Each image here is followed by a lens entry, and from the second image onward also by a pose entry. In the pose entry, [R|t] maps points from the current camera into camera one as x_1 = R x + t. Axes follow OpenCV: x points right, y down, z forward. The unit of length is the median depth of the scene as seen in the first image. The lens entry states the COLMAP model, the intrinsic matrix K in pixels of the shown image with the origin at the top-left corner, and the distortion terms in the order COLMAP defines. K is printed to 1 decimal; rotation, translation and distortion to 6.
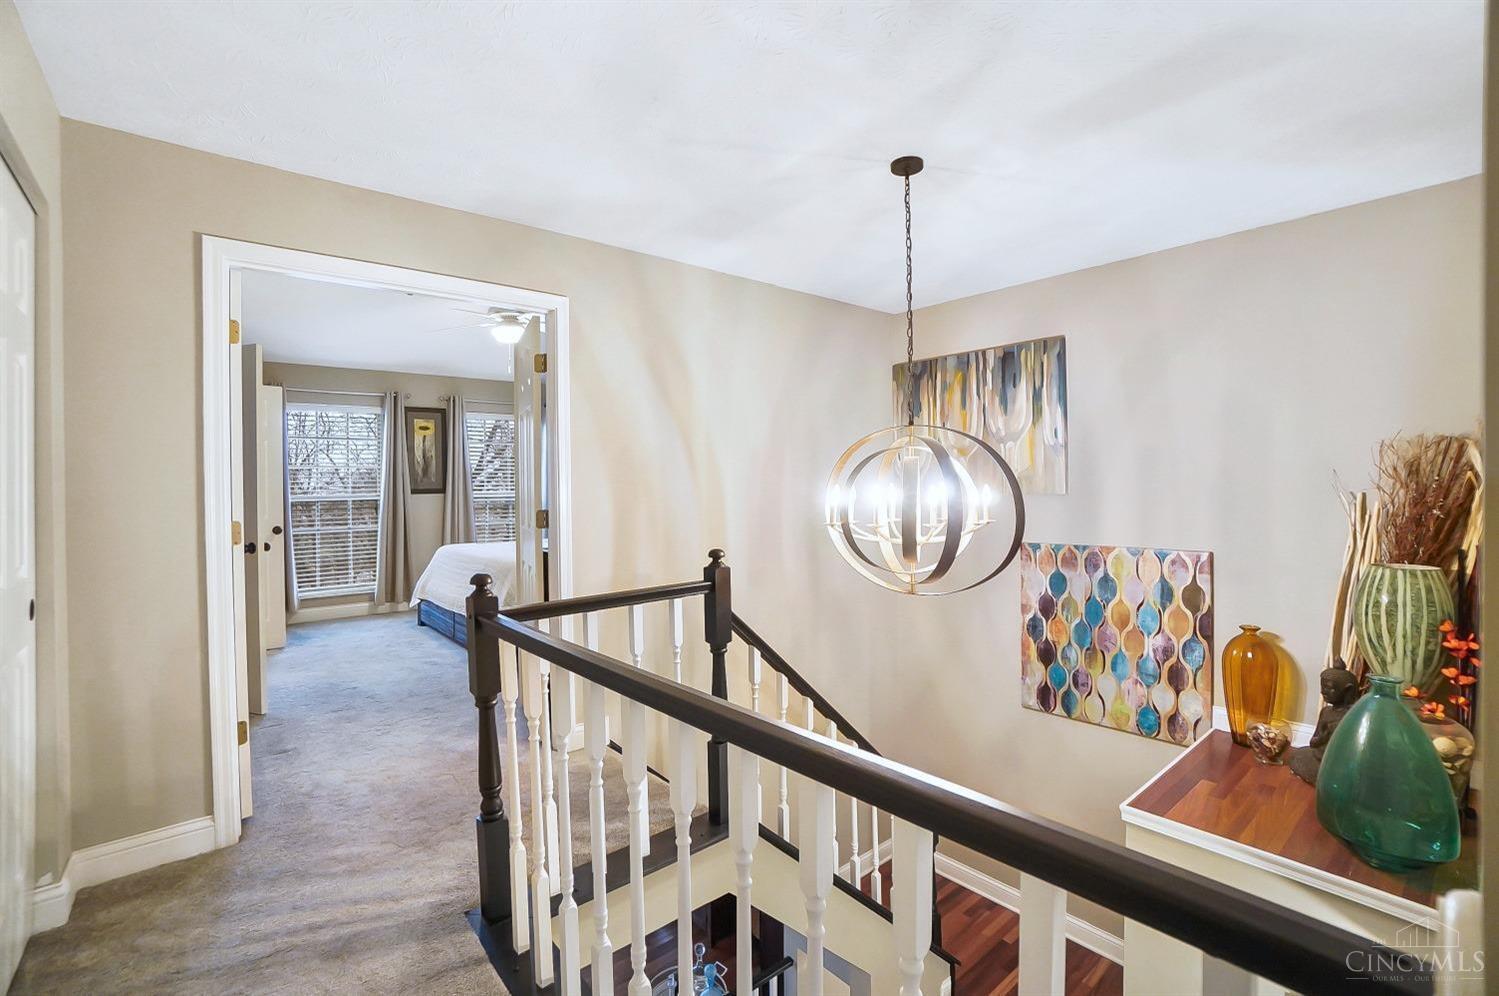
lens RADIAL K [[651.8, 0, 743.3], [0, 651.8, 497.3], [0, 0, 1]] dist [-0.000234, 0.000641]
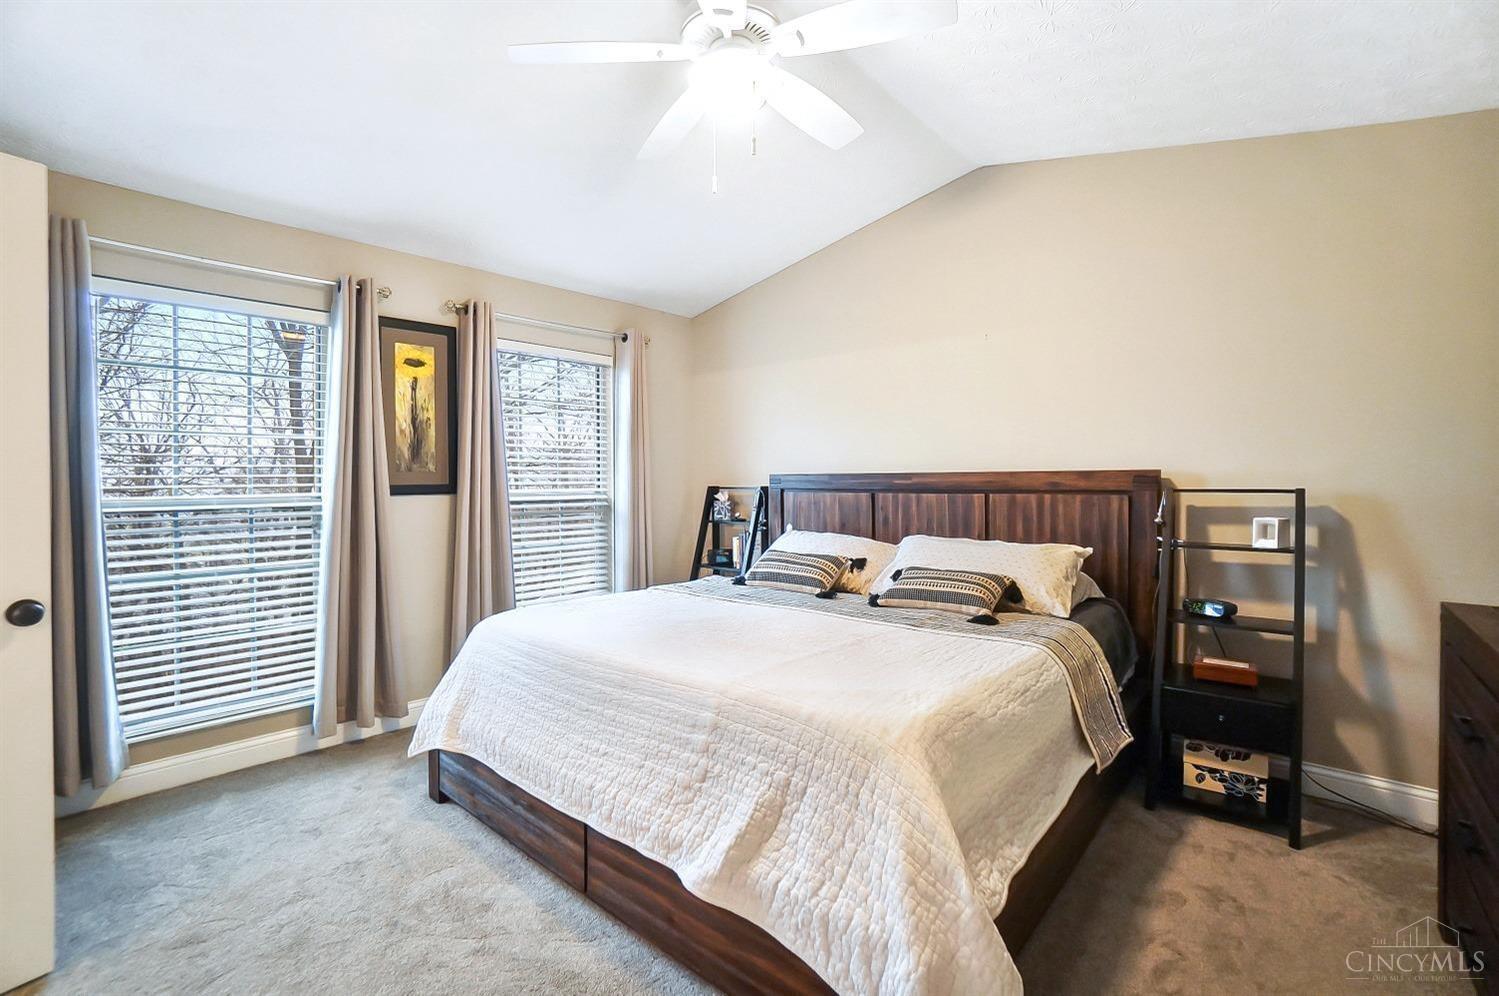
lens RADIAL K [[651.8, 0, 756.3], [0, 651.8, 492.0], [0, 0, 1]] dist [-0.000234, 0.000641]
pose [[0.990509, 0.001188, 0.137442, -0.304627], [-0.000994, 0.999998, -0.001482, -0.006691], [-0.137443, 0.001332, 0.990509, 0.477830]]
